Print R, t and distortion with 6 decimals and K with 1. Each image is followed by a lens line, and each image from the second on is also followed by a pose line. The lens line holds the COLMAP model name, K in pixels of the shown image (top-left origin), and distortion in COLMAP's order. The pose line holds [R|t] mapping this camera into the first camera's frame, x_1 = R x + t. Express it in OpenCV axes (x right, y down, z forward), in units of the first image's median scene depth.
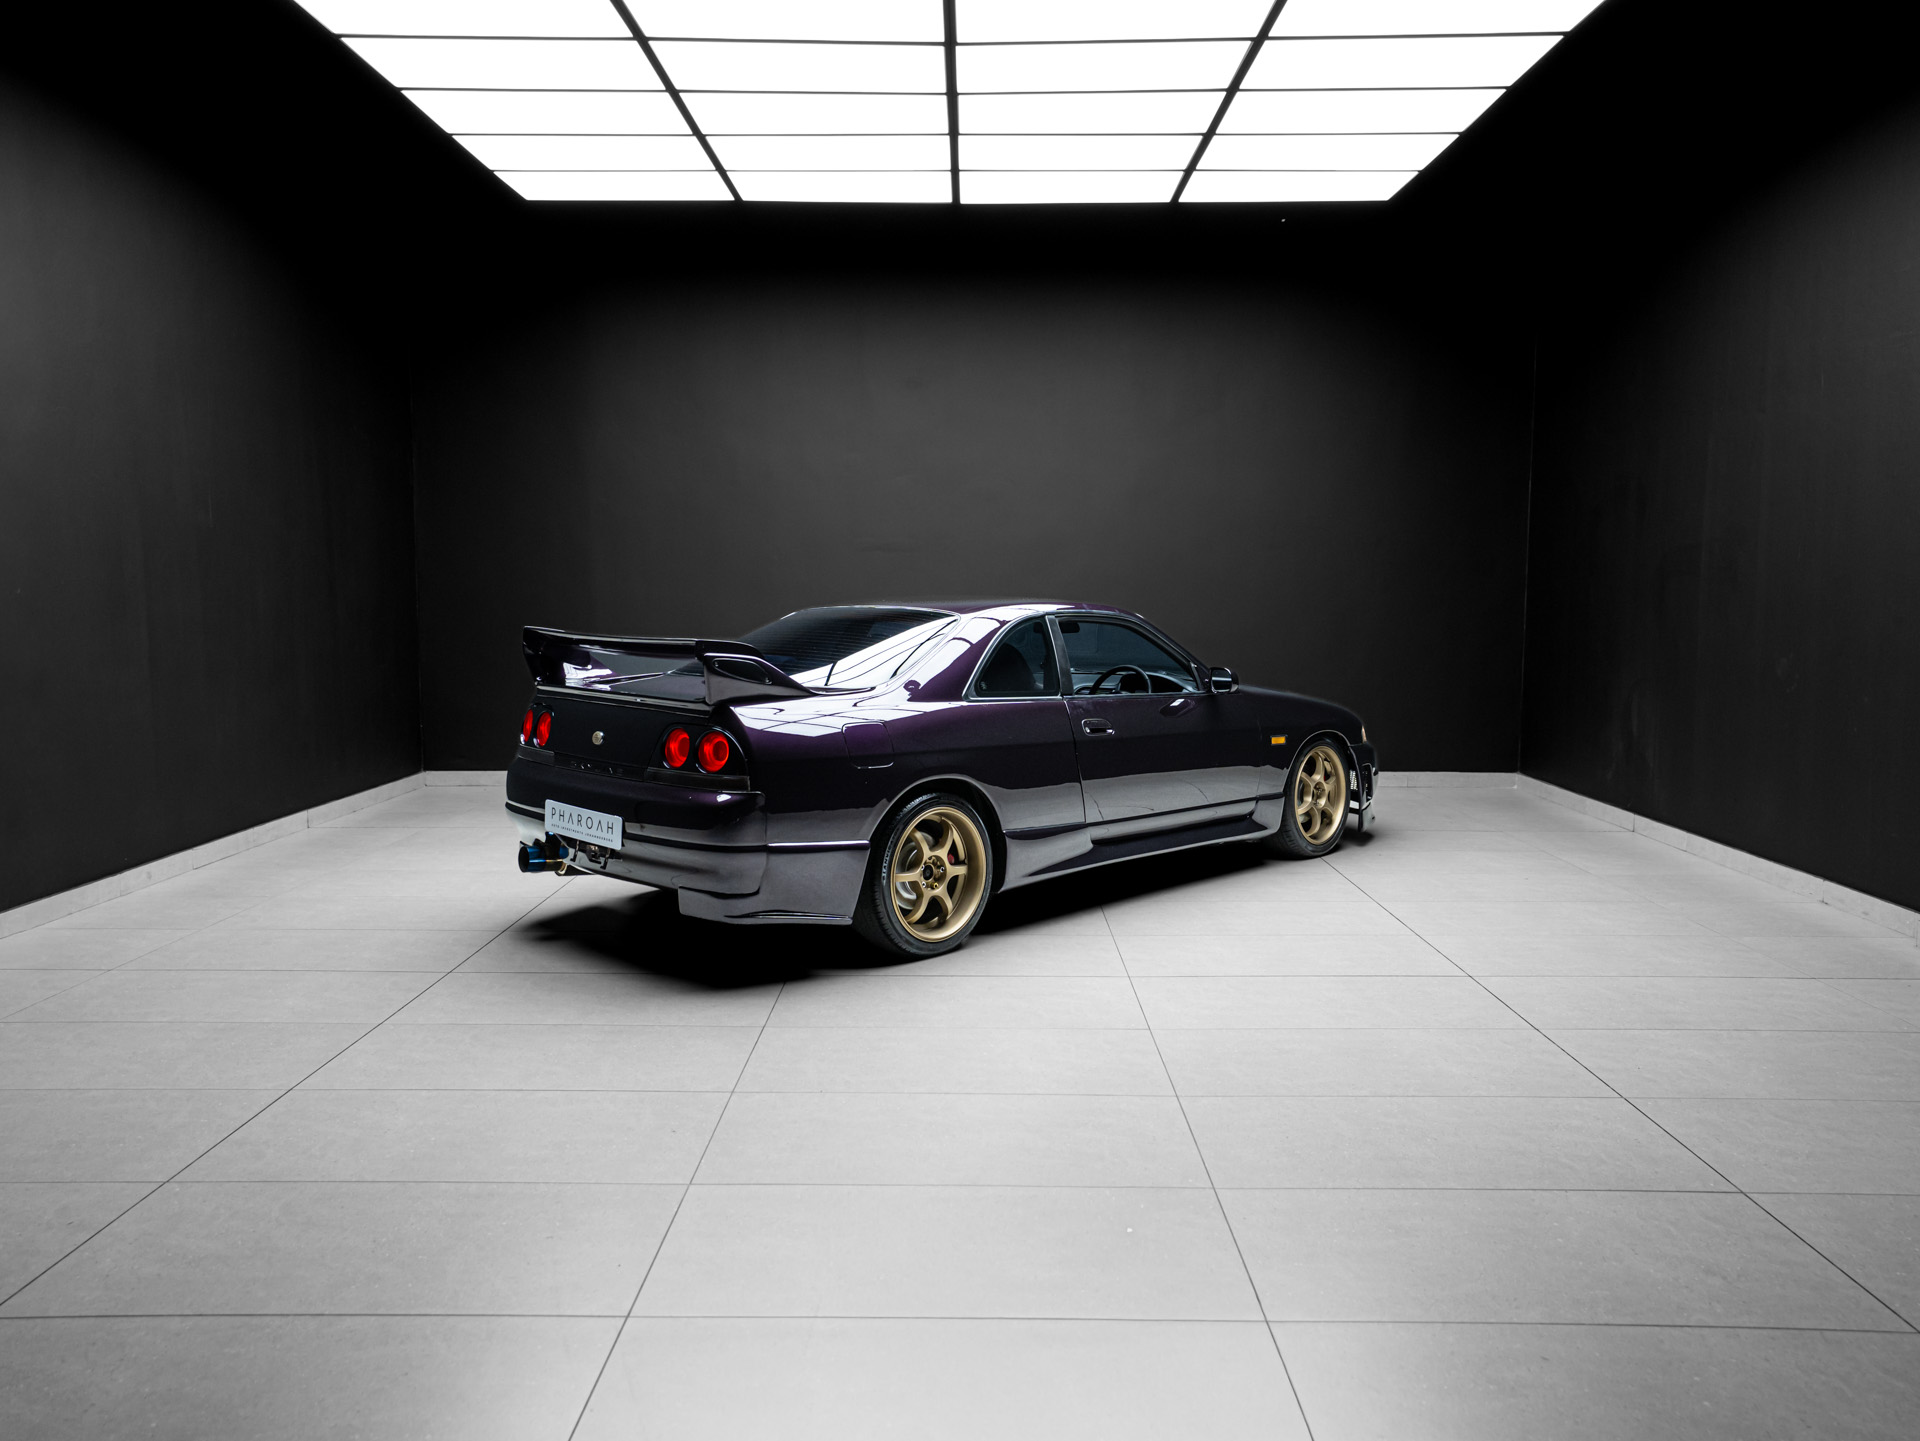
lens RADIAL K [[1371.7, 0, 965.1], [0, 1371.7, 704.1], [0, 0, 1]] dist [-0.013562, 0.038946]
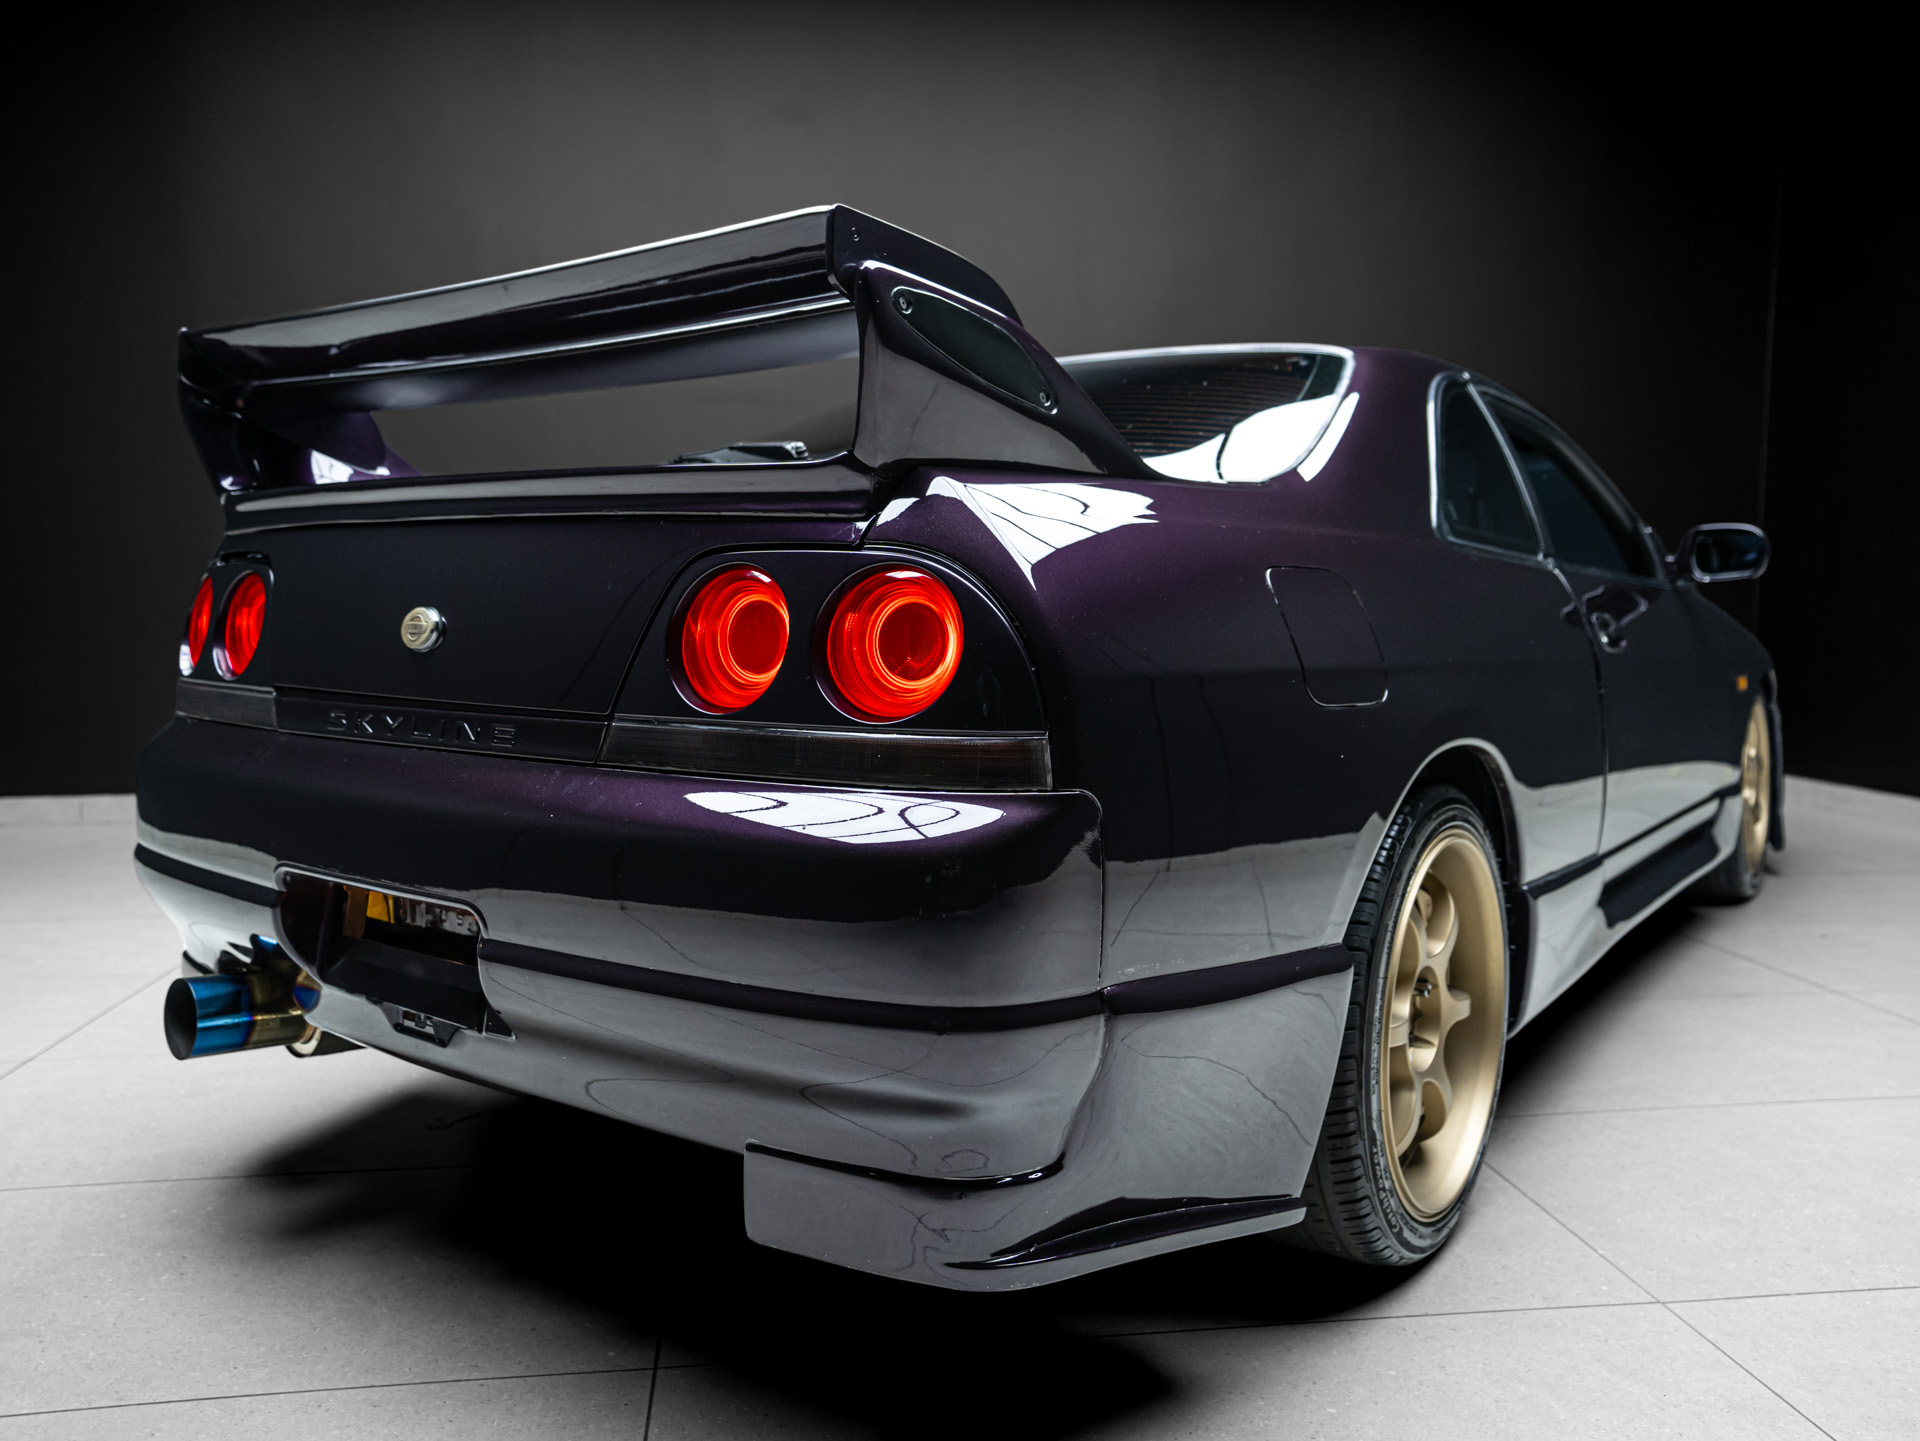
lens RADIAL K [[1371.7, 0, 952.8], [0, 1371.7, 723.3], [0, 0, 1]] dist [-0.013562, 0.038946]
pose [[0.990701, -0.011148, 0.135597, -0.176682], [0.009966, 0.999906, 0.009393, 0.040628], [-0.135689, -0.007954, 0.990720, 0.626962]]
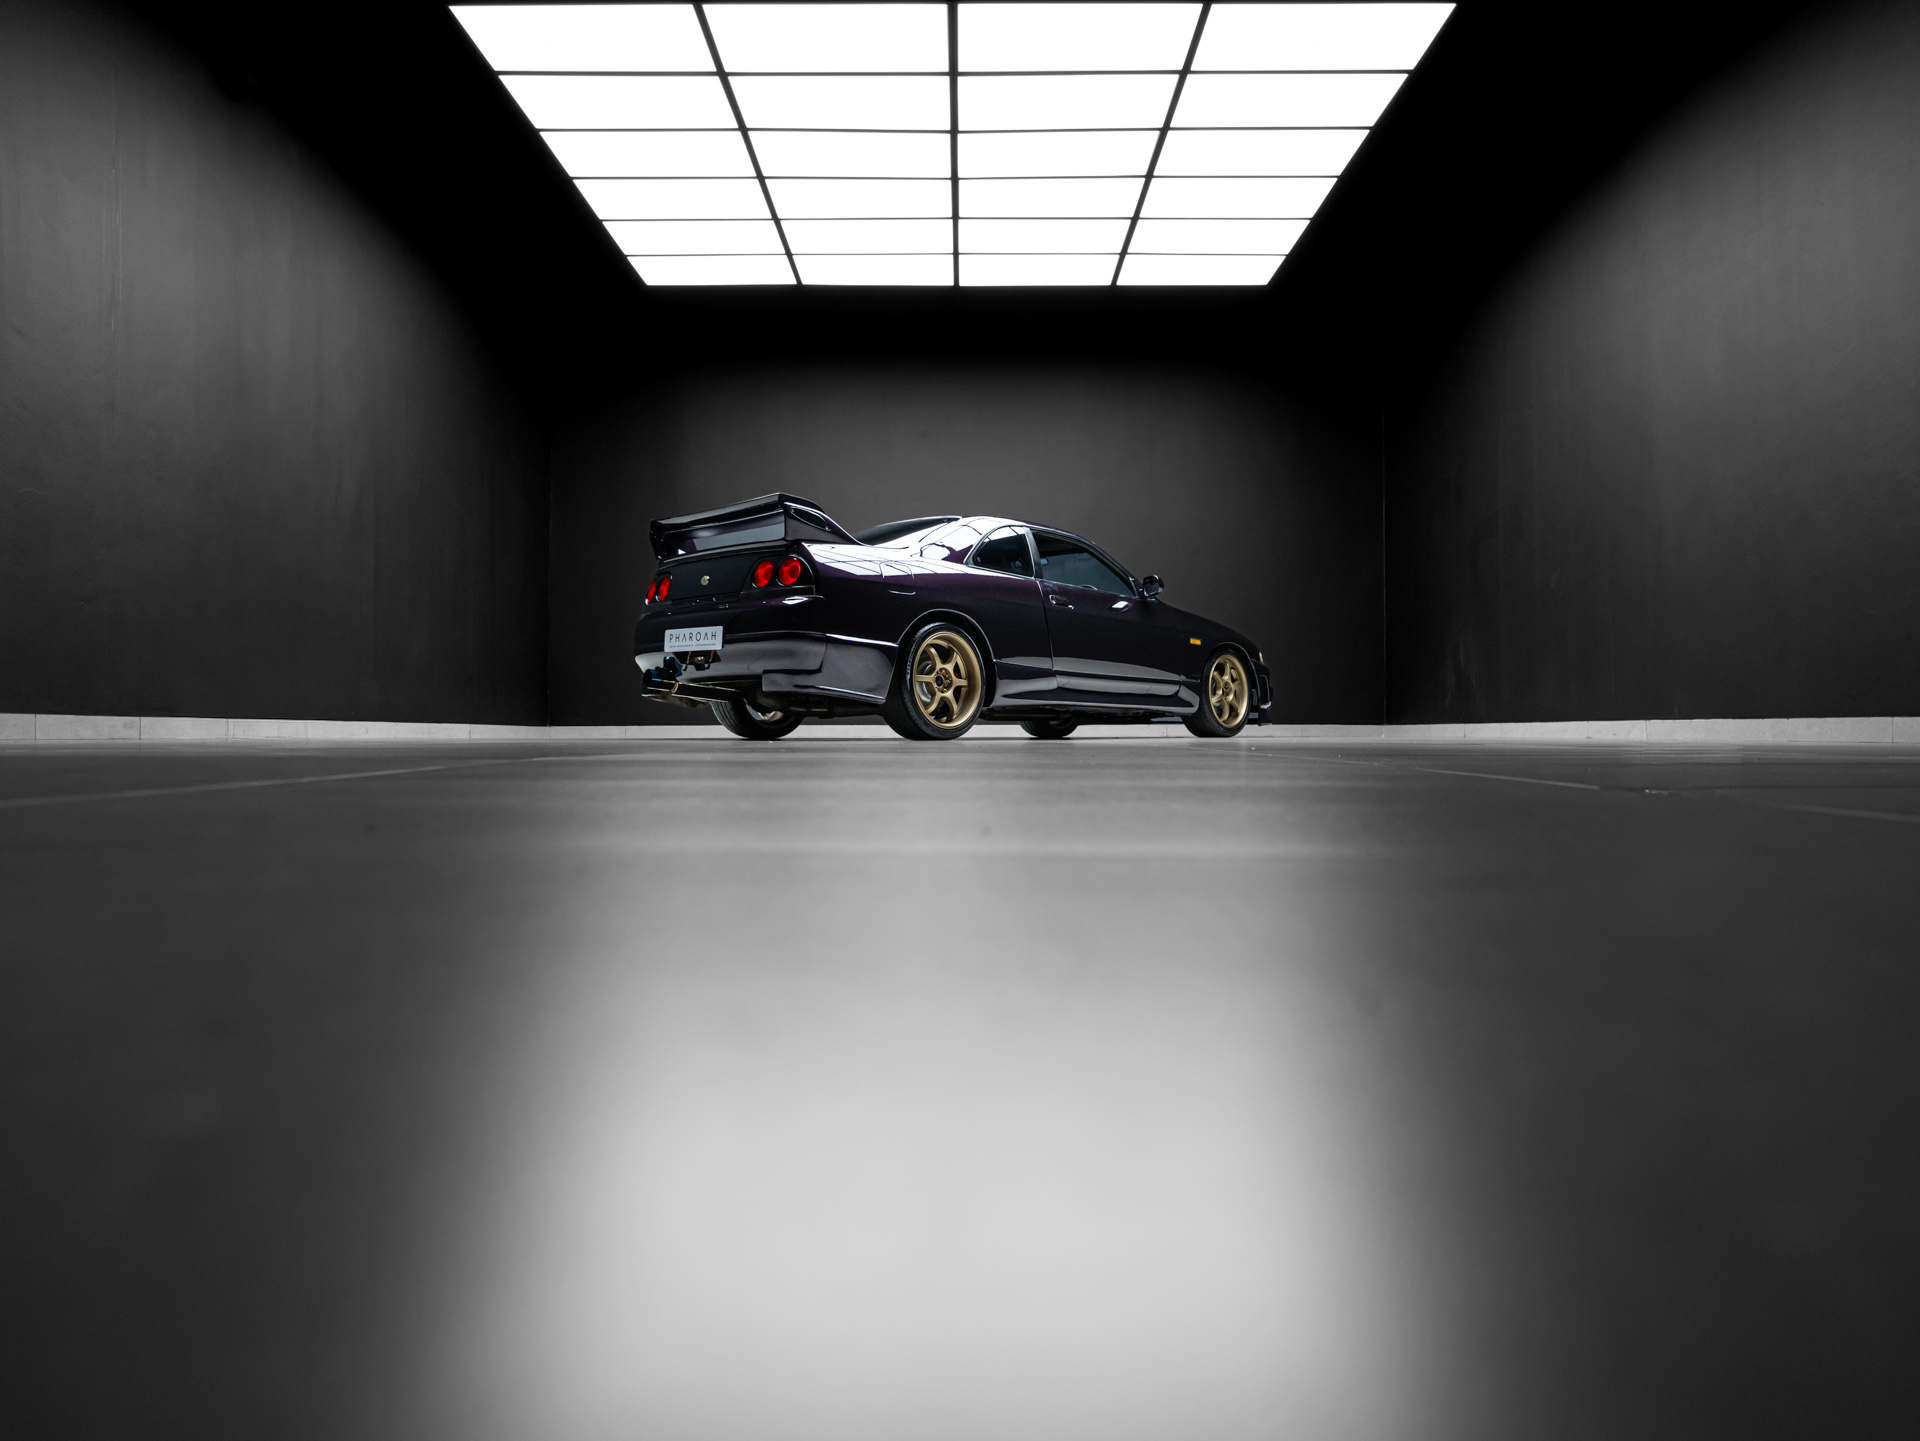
lens RADIAL K [[1133.9, 0, 965.8], [0, 1133.9, 707.2], [0, 0, 1]] dist [-0.044884, 0.024473]
pose [[0.999984, -0.002881, 0.004924, -0.005550], [0.003355, 0.995058, -0.099234, 0.248538], [-0.004613, 0.099249, 0.995052, -0.132842]]
